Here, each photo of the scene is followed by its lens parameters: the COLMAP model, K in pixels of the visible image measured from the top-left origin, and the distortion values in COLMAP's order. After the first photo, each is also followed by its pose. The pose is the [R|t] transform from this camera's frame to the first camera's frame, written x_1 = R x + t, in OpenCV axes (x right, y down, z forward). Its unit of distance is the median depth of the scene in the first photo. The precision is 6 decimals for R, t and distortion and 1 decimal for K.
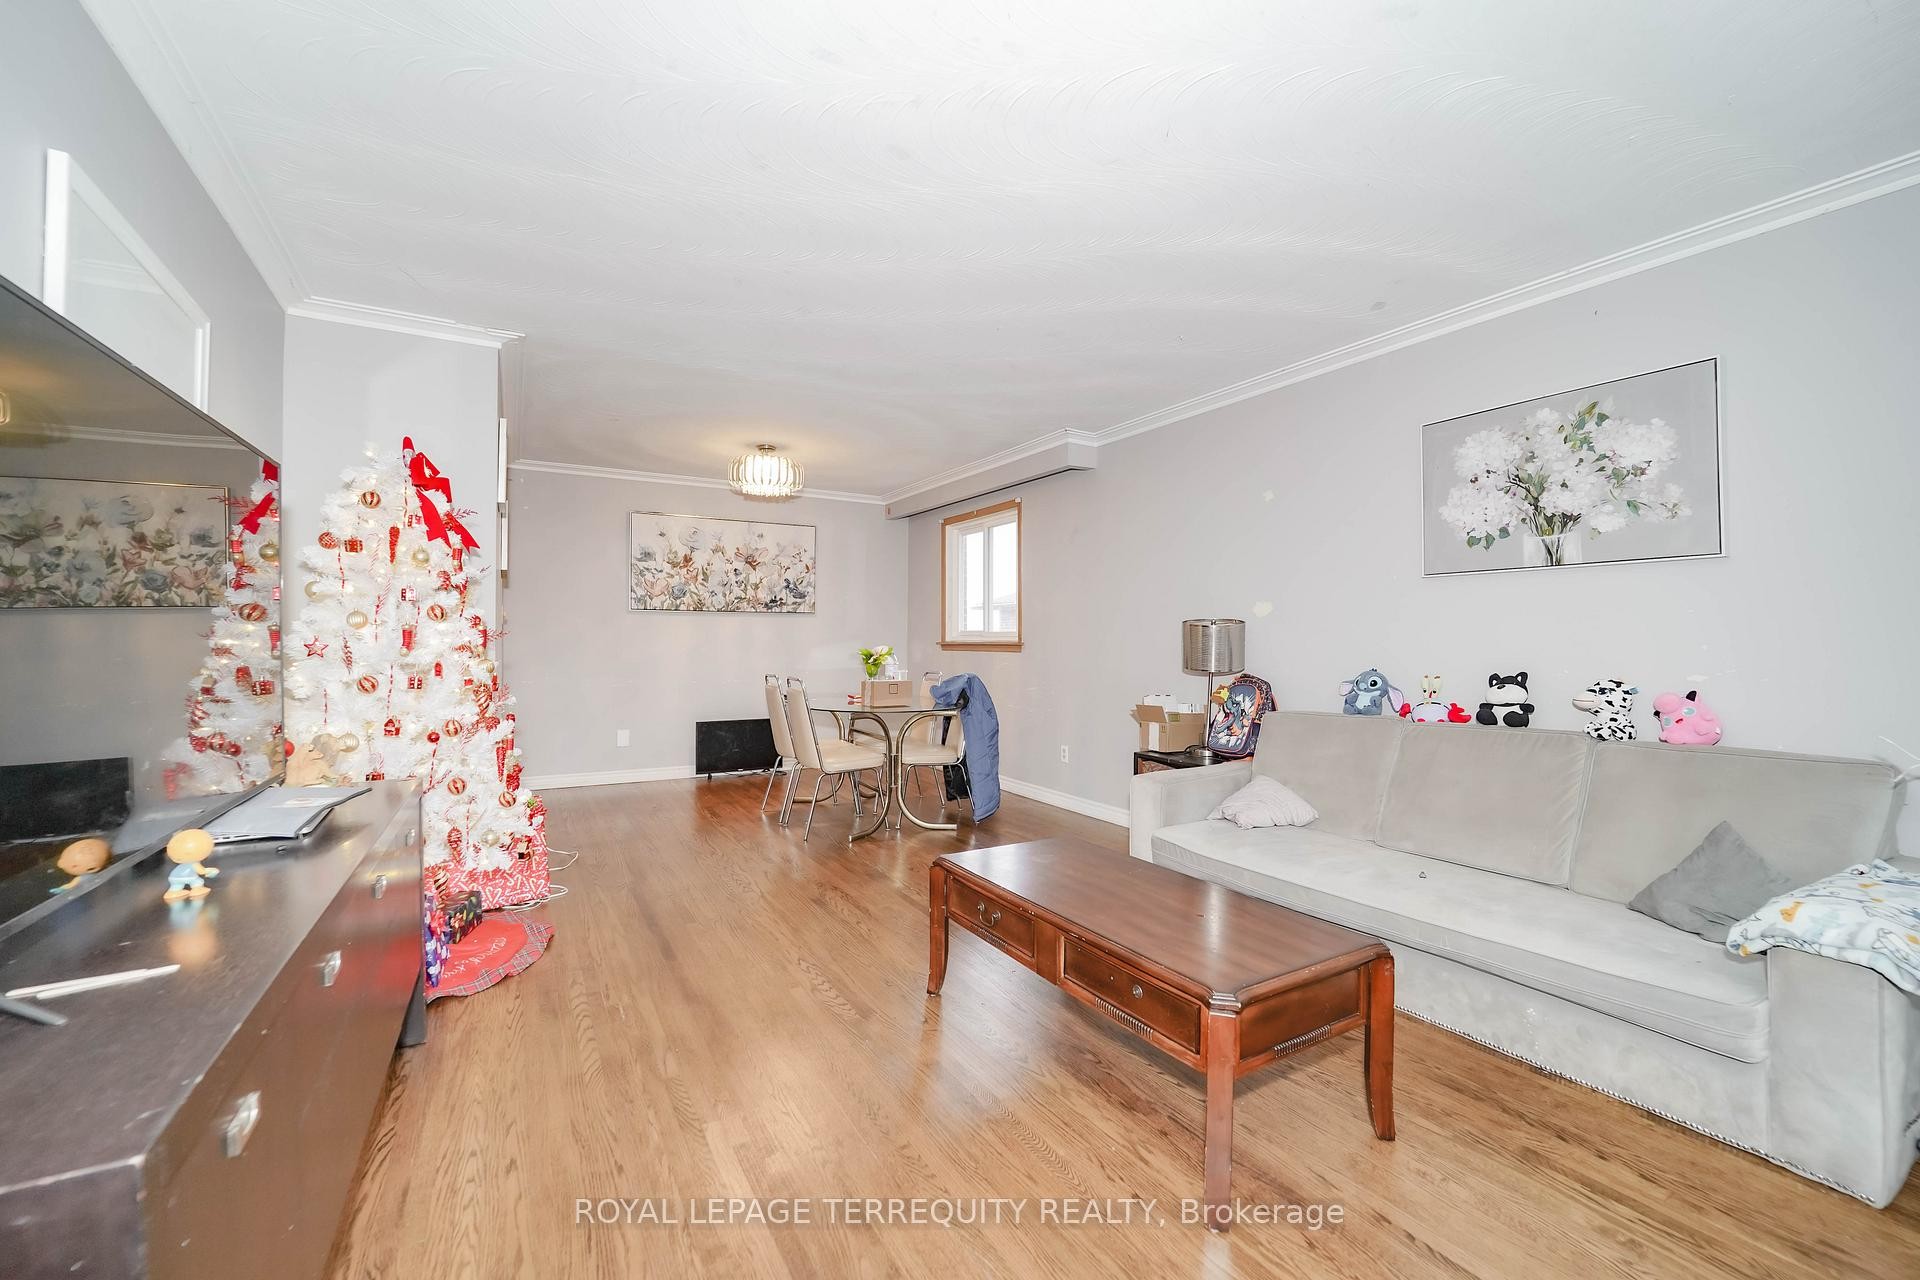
lens RADIAL K [[777.6, 0, 954.4], [0, 777.6, 638.0], [0, 0, 1]] dist [-0.013334, -0.001732]
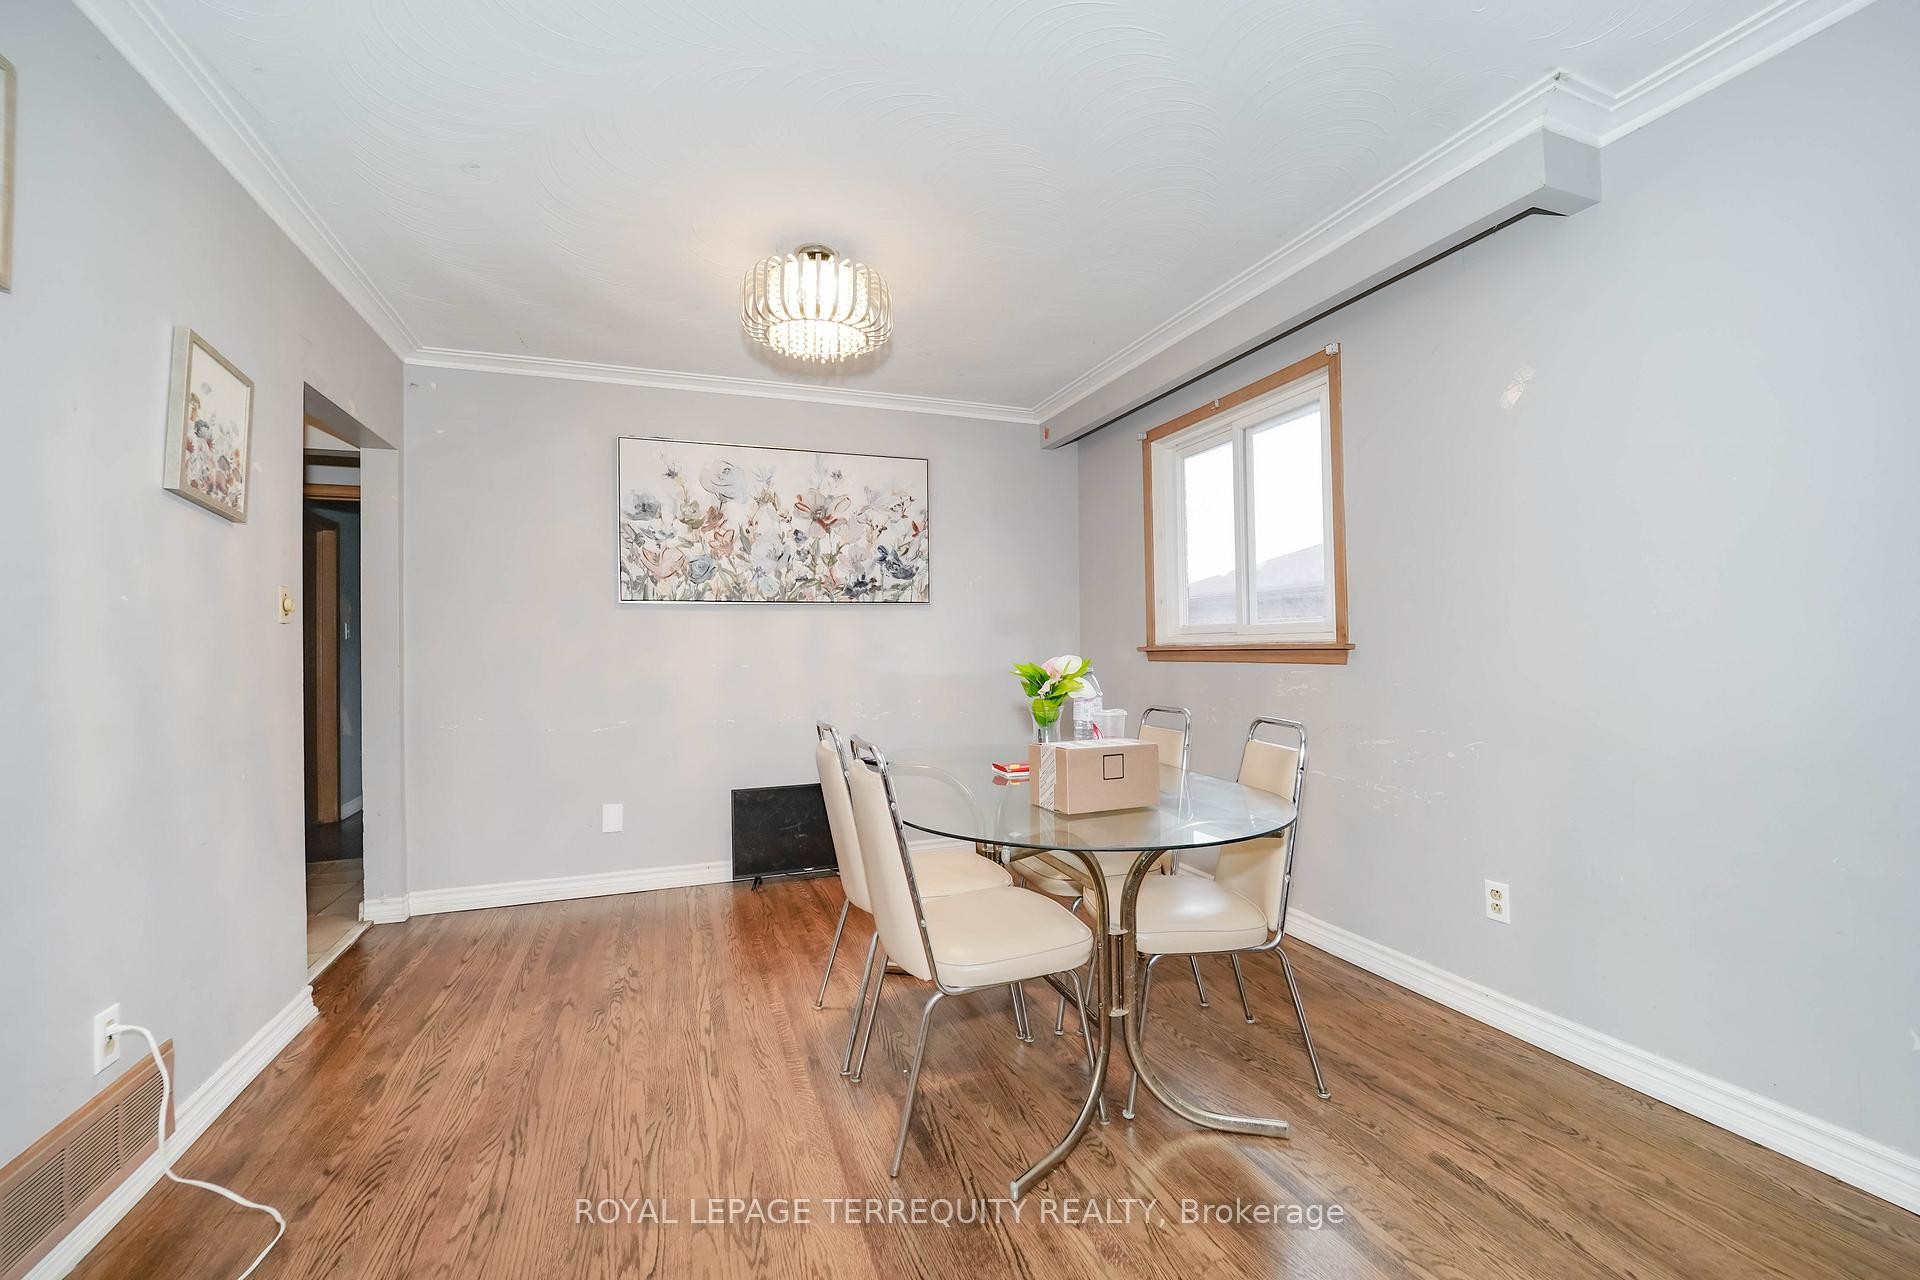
lens RADIAL K [[777.6, 0, 954.4], [0, 777.6, 638.0], [0, 0, 1]] dist [-0.013334, -0.001732]
pose [[0.986603, -0.020270, -0.161878, -0.100991], [0.018817, 0.999768, -0.010505, 0.003652], [0.162053, 0.007318, 0.986755, 0.654742]]
